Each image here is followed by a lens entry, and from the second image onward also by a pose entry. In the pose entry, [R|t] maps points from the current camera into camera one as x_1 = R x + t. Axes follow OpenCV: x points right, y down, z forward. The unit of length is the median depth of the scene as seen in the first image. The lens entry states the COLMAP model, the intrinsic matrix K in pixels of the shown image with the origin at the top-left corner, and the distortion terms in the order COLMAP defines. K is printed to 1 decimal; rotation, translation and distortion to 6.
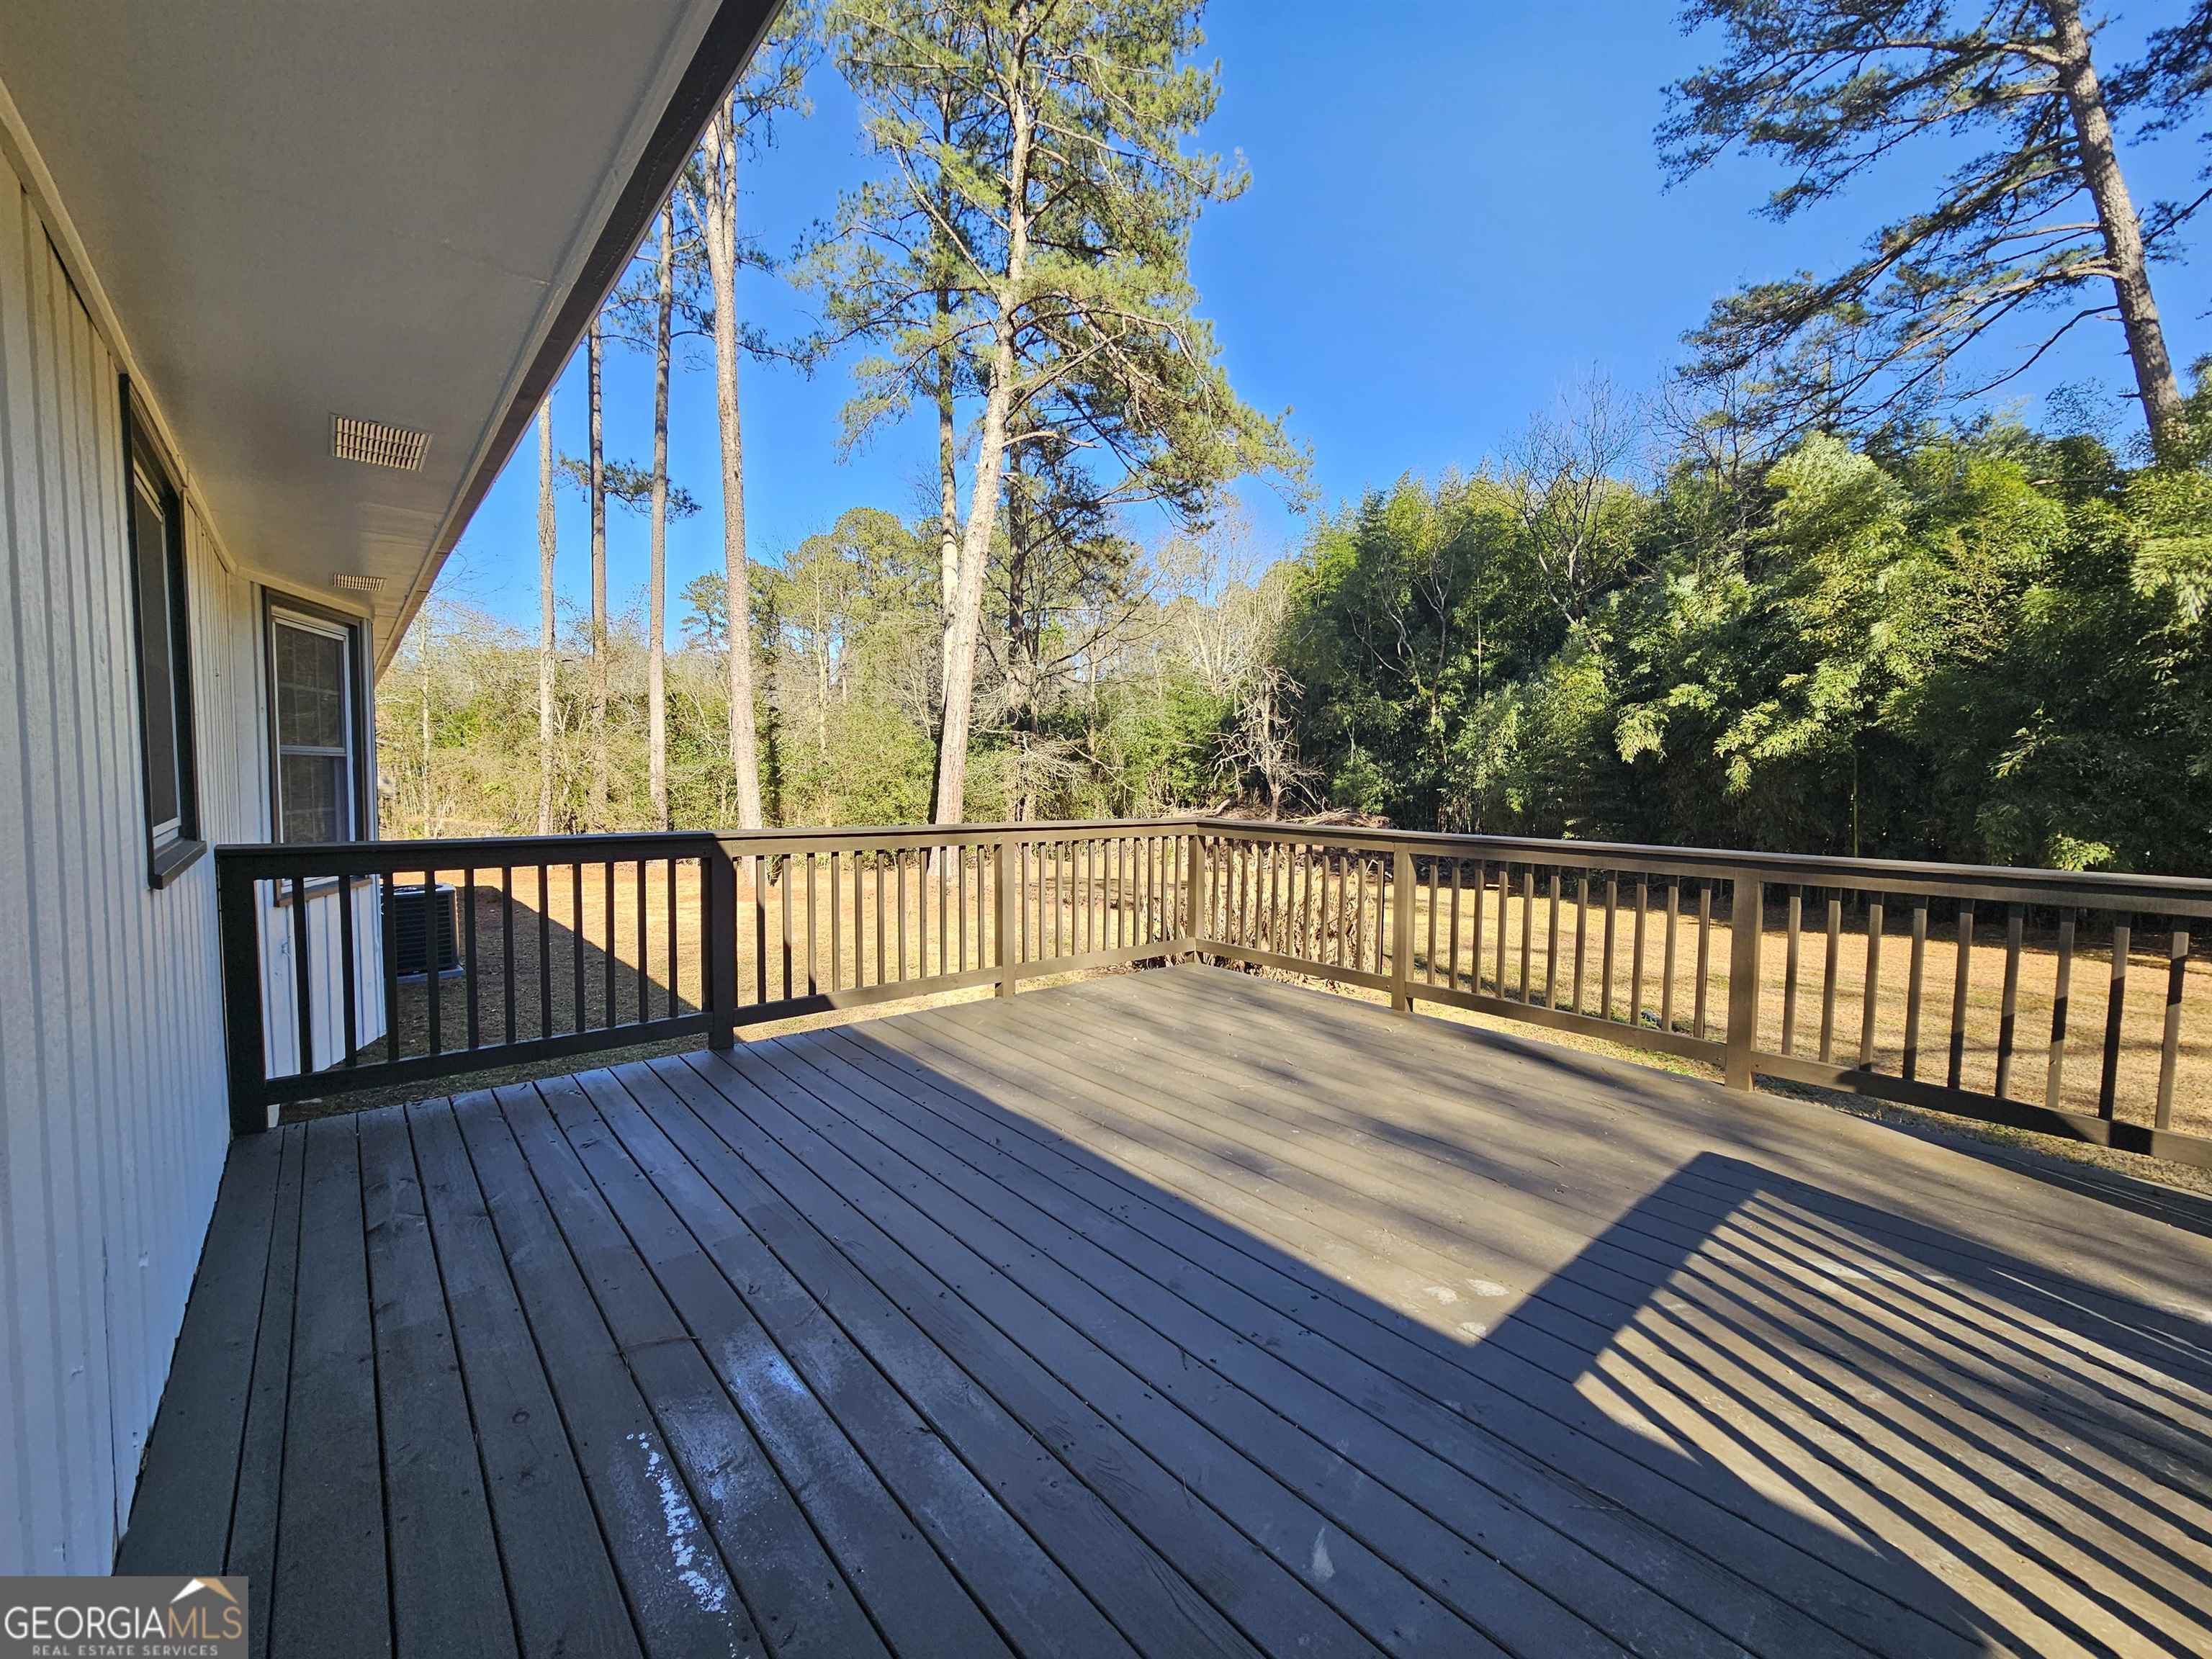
lens RADIAL K [[901.2, 0, 1101.1], [0, 901.2, 824.4], [0, 0, 1]] dist [-0.001487, 0.000101]
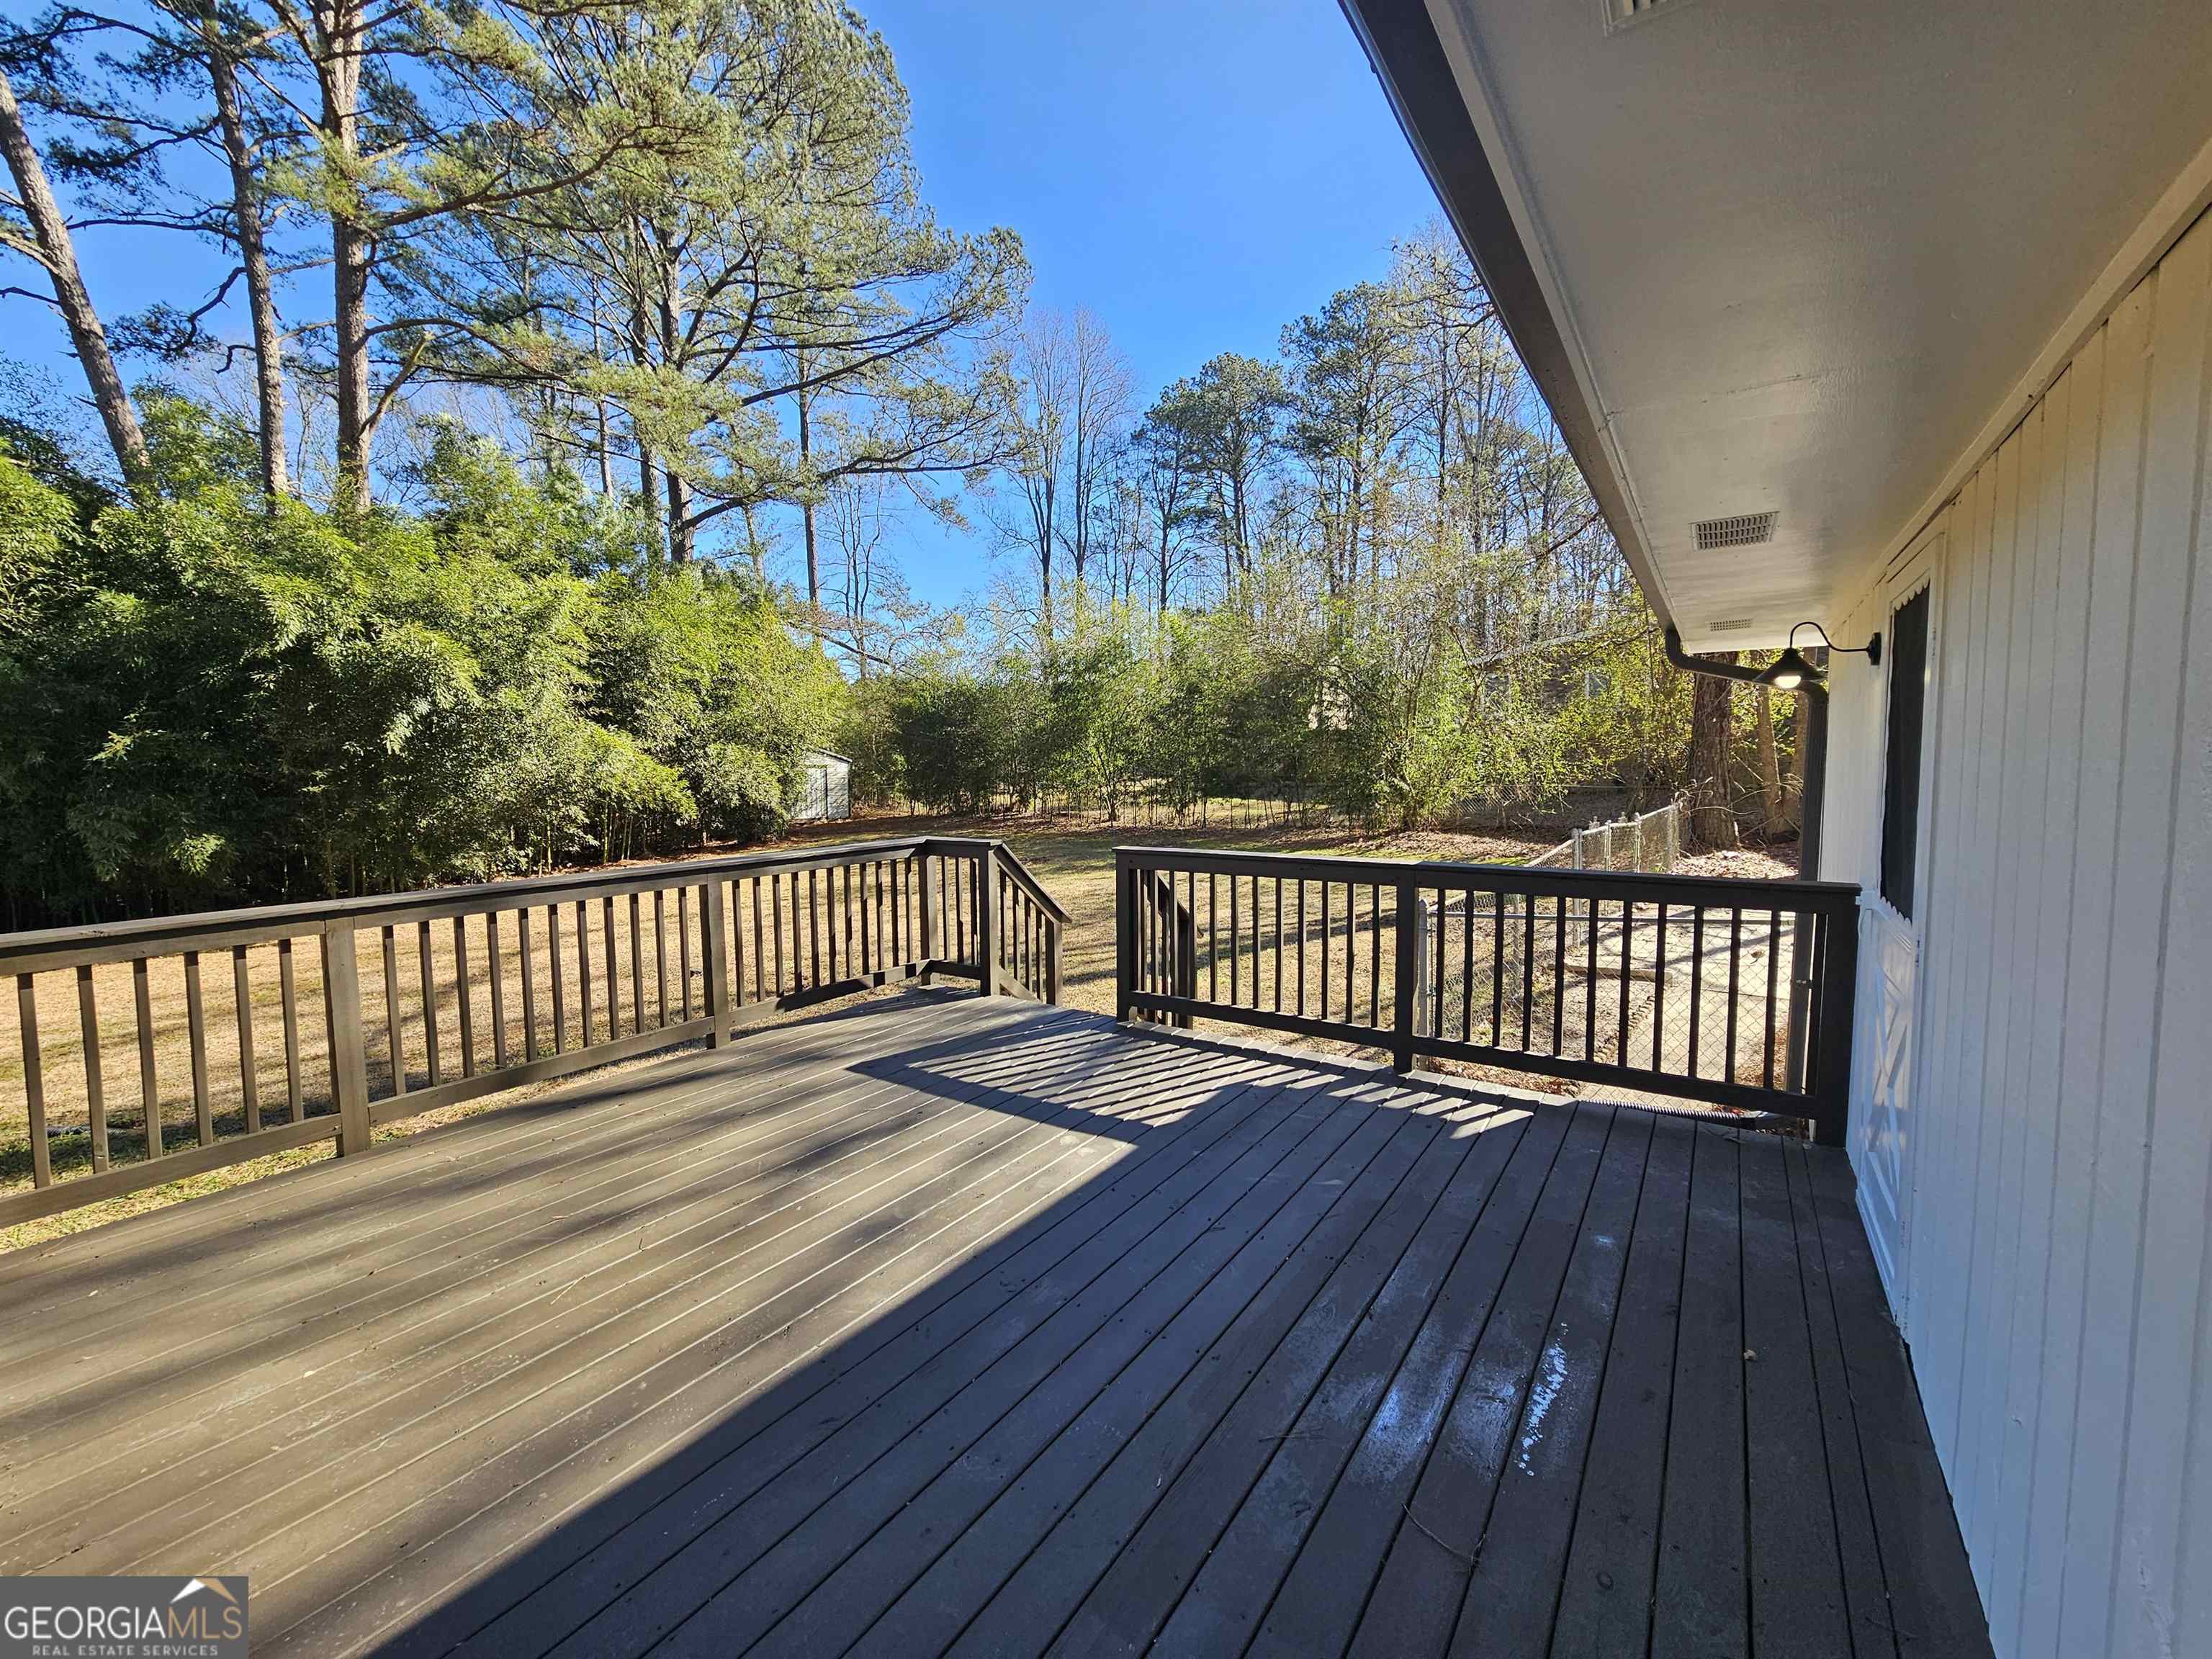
lens RADIAL K [[901.2, 0, 1101.1], [0, 901.2, 824.4], [0, 0, 1]] dist [-0.001487, 0.000101]
pose [[-0.255191, -0.073449, 0.964097, -0.933269], [0.065847, 0.993475, 0.093116, -0.148062], [-0.964646, 0.087245, -0.248689, 1.154994]]
